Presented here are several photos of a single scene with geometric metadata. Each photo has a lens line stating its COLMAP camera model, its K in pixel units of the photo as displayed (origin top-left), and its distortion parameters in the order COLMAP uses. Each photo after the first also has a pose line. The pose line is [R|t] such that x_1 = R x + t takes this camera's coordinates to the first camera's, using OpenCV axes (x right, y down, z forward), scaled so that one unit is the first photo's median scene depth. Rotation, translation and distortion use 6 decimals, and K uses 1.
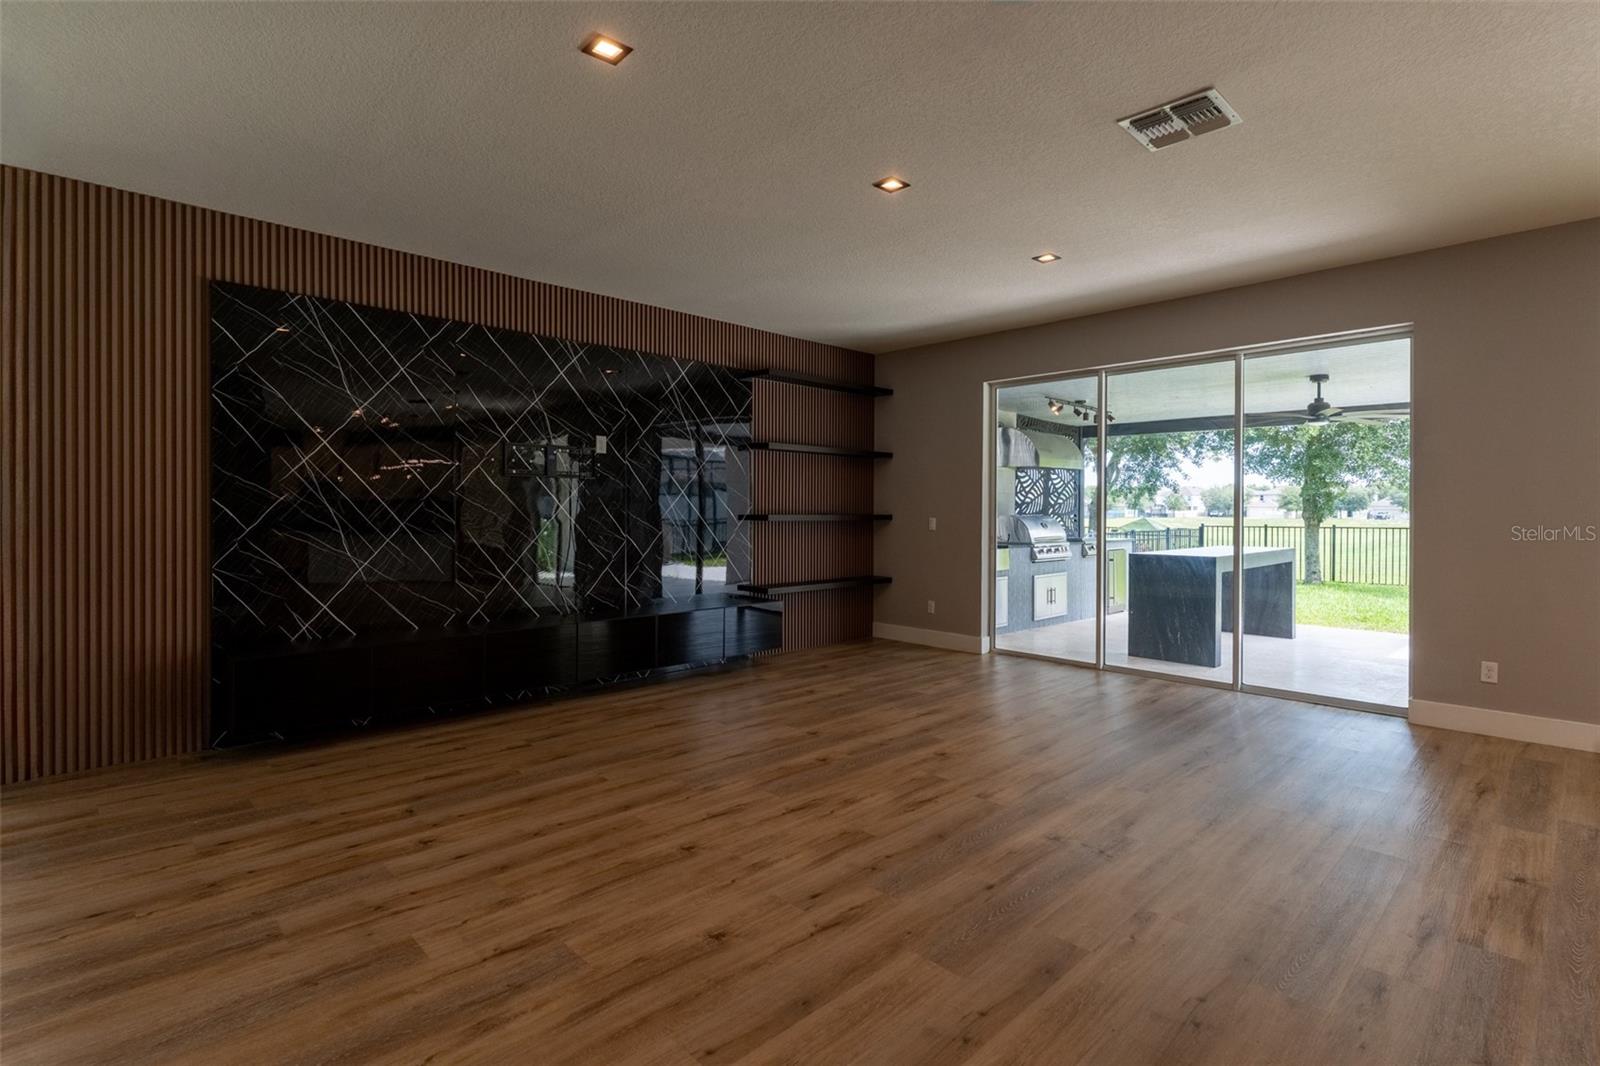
lens RADIAL K [[775.7, 0, 792.9], [0, 775.7, 514.0], [0, 0, 1]] dist [-0.000004, 0.000308]
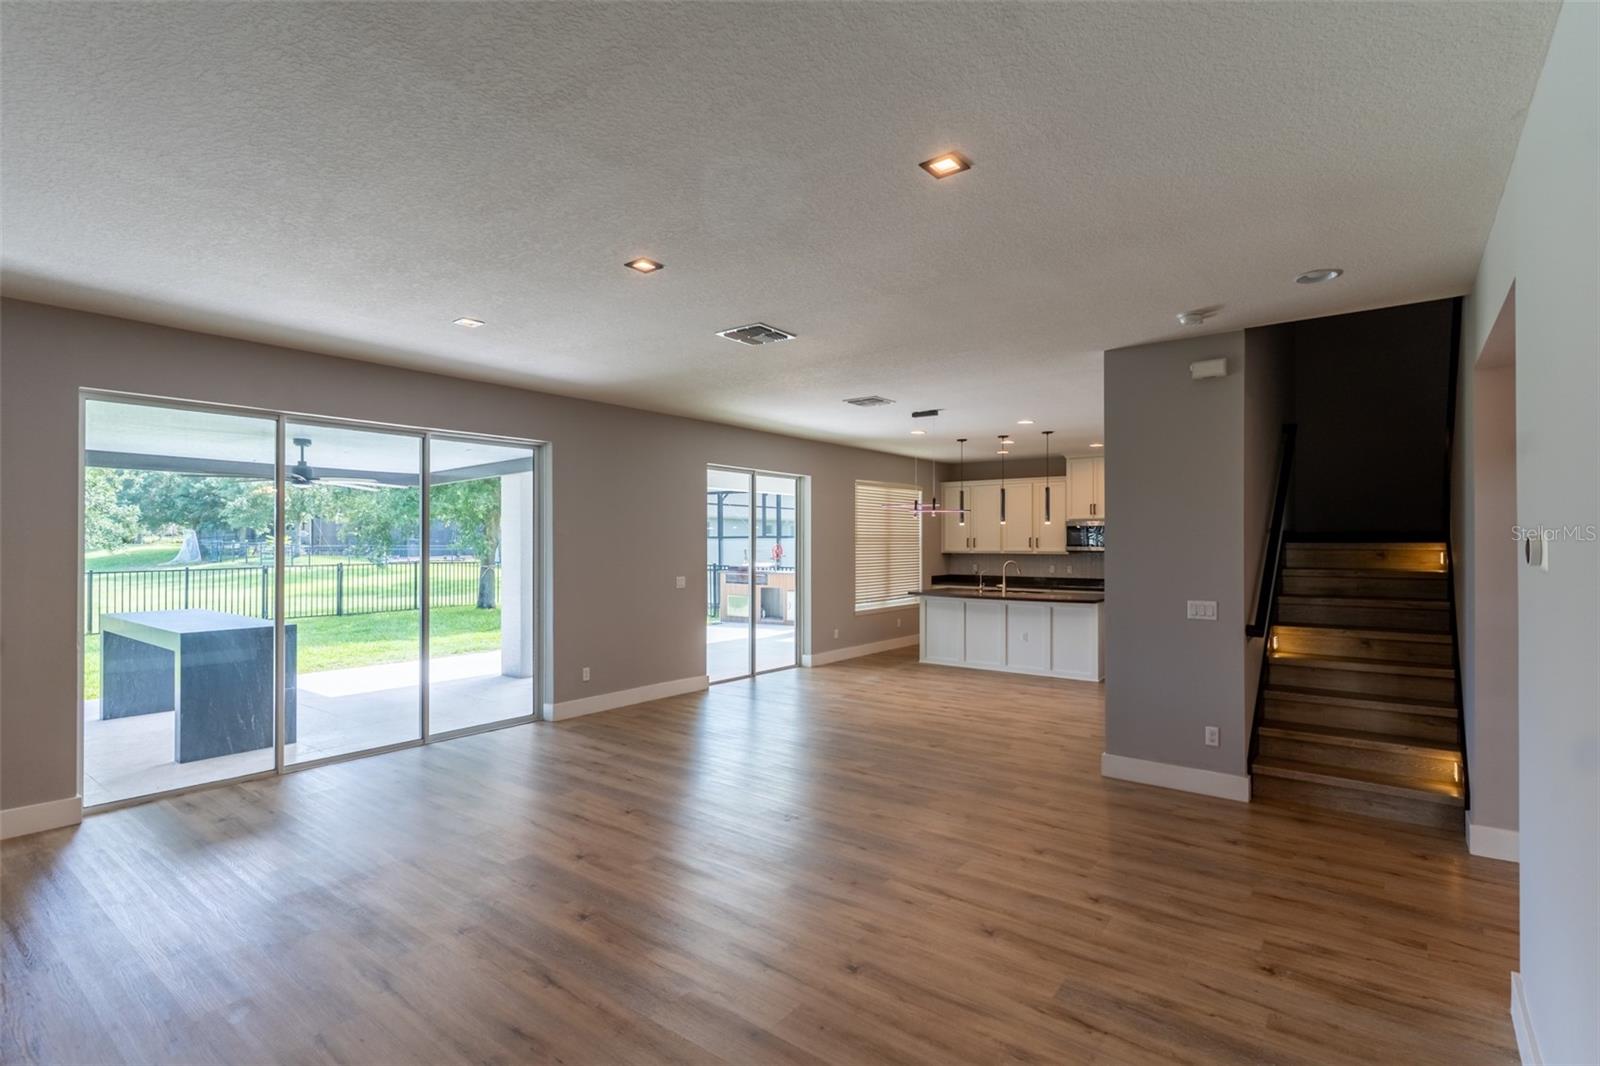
lens RADIAL K [[755.3, 0, 803.1], [0, 755.3, 543.6], [0, 0, 1]] dist [-0.000156, 0.000081]
pose [[-0.152180, -0.007398, 0.988325, -0.934232], [0.004730, 0.999955, 0.008213, -0.100239], [-0.988341, 0.005925, -0.152138, 1.057104]]
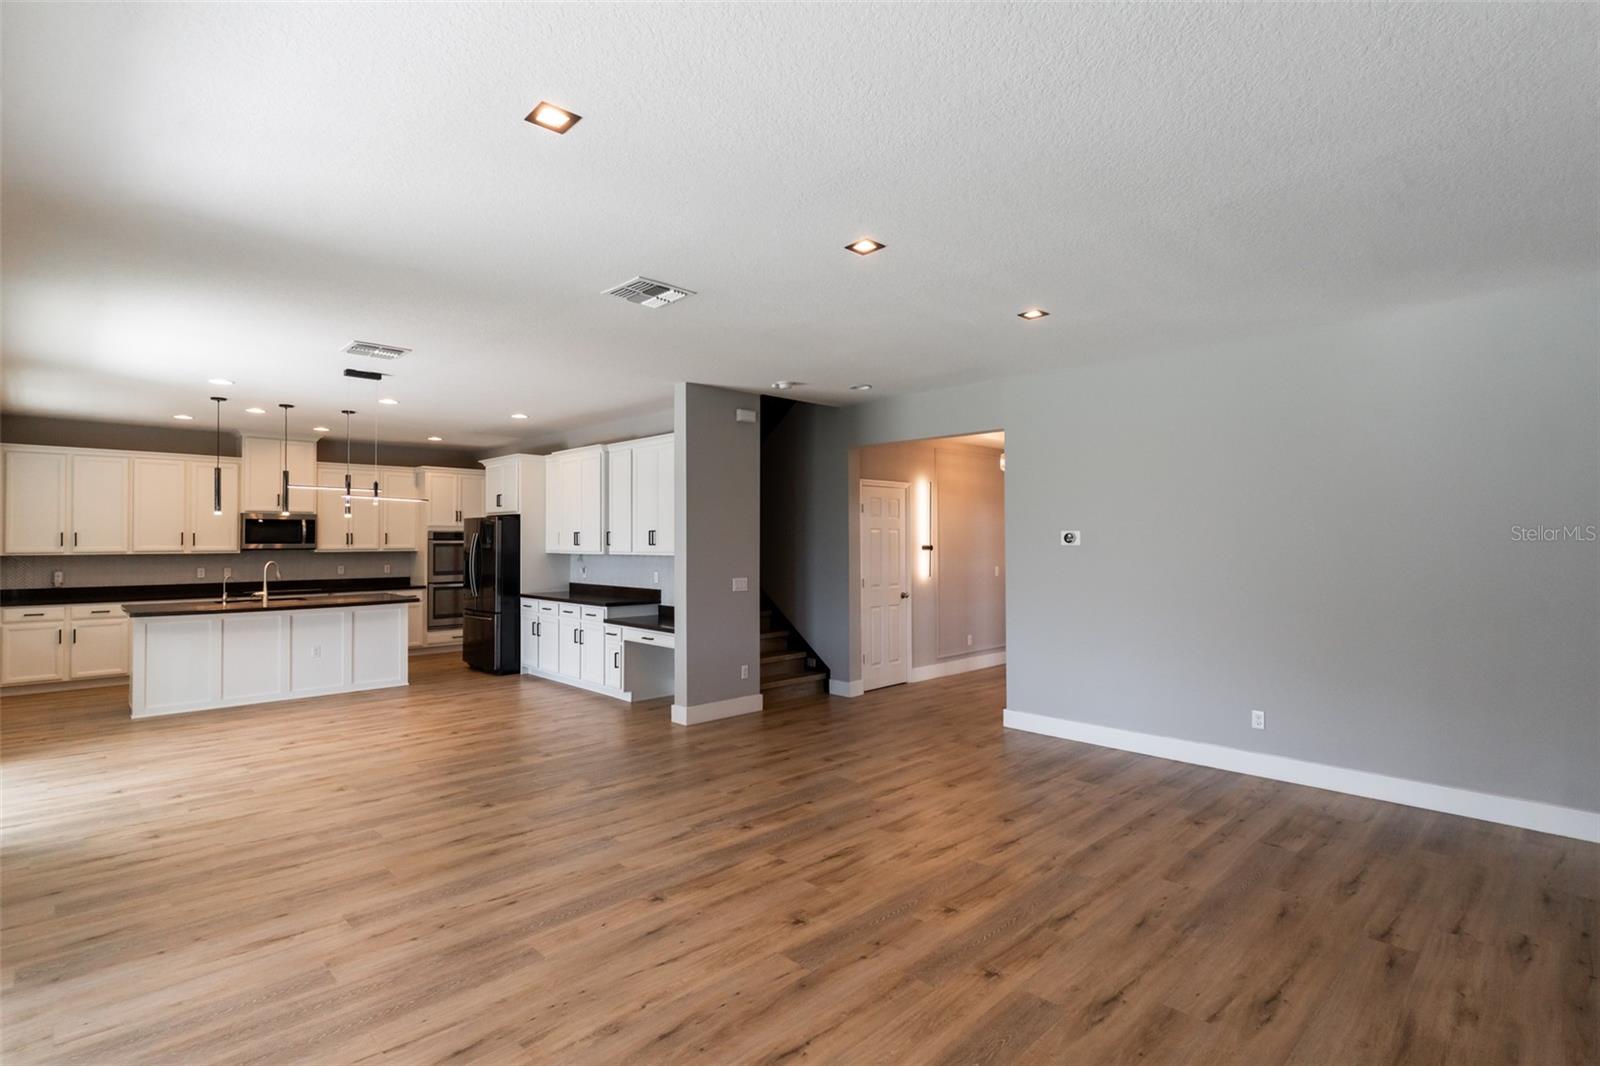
lens RADIAL K [[782.3, 0, 762.6], [0, 782.3, 533.3], [0, 0, 1]] dist [0.001899, -0.000270]
pose [[-0.999909, -0.001179, 0.013470, 0.264263], [-0.001222, 0.999994, -0.003198, -0.085372], [-0.013466, -0.003214, -0.999904, 2.161682]]
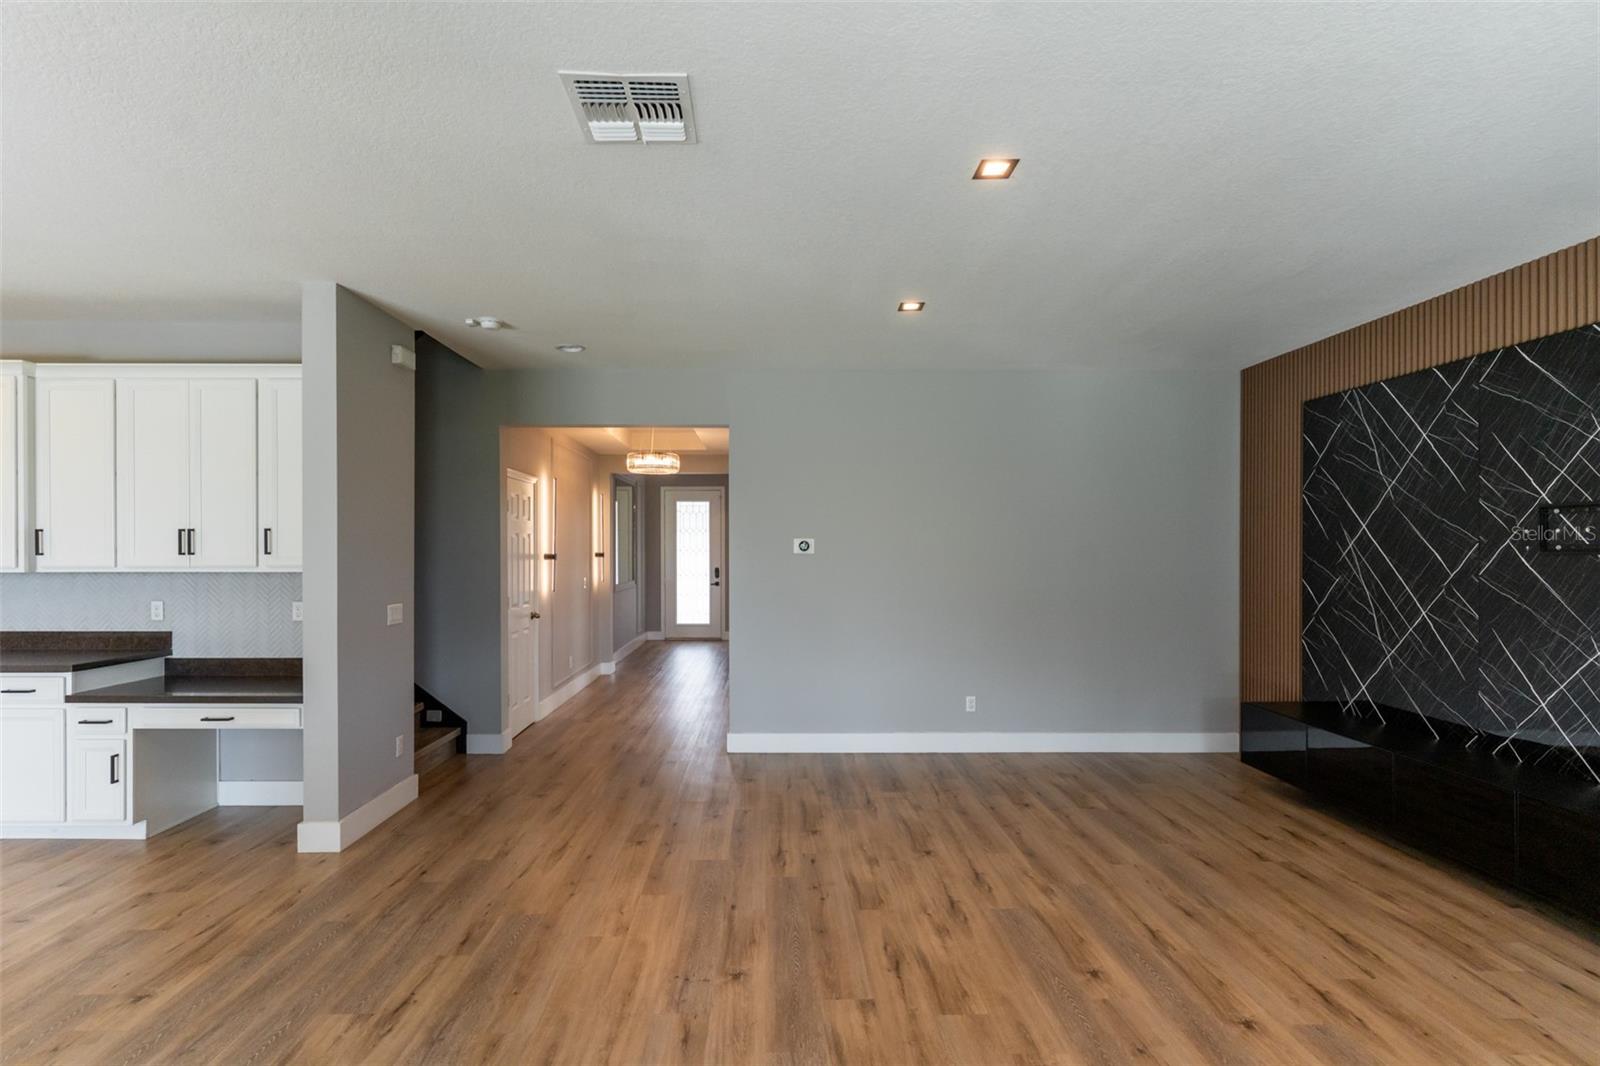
lens RADIAL K [[778.1, 0, 787.4], [0, 778.1, 552.2], [0, 0, 1]] dist [0.002237, -0.000101]
pose [[-0.677037, -0.000484, -0.735948, 0.883867], [-0.007850, 0.999948, 0.006564, -0.078131], [0.735907, 0.010221, -0.677006, 1.508566]]
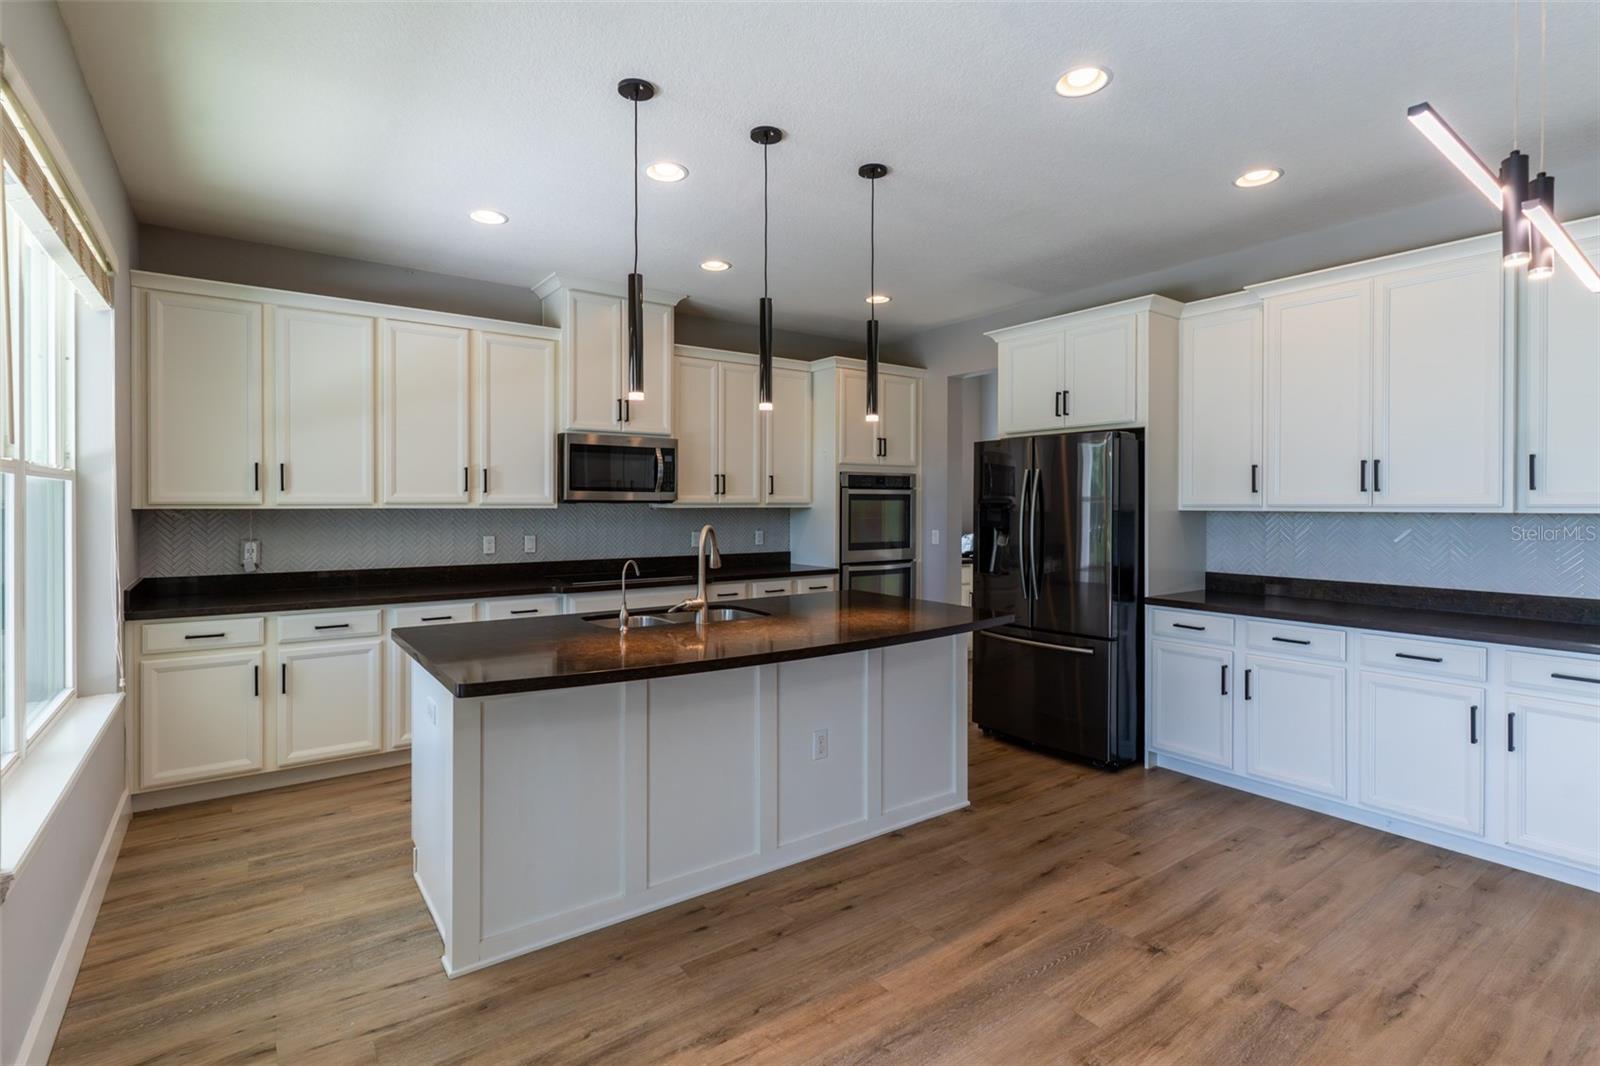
lens RADIAL K [[755.9, 0, 792.5], [0, 755.9, 510.0], [0, 0, 1]] dist [0.000404, 0.000246]
pose [[-0.991293, -0.006579, 0.131507, 1.515738], [-0.004815, 0.999894, 0.013727, -0.040419], [-0.131583, 0.012975, -0.991220, 0.787432]]
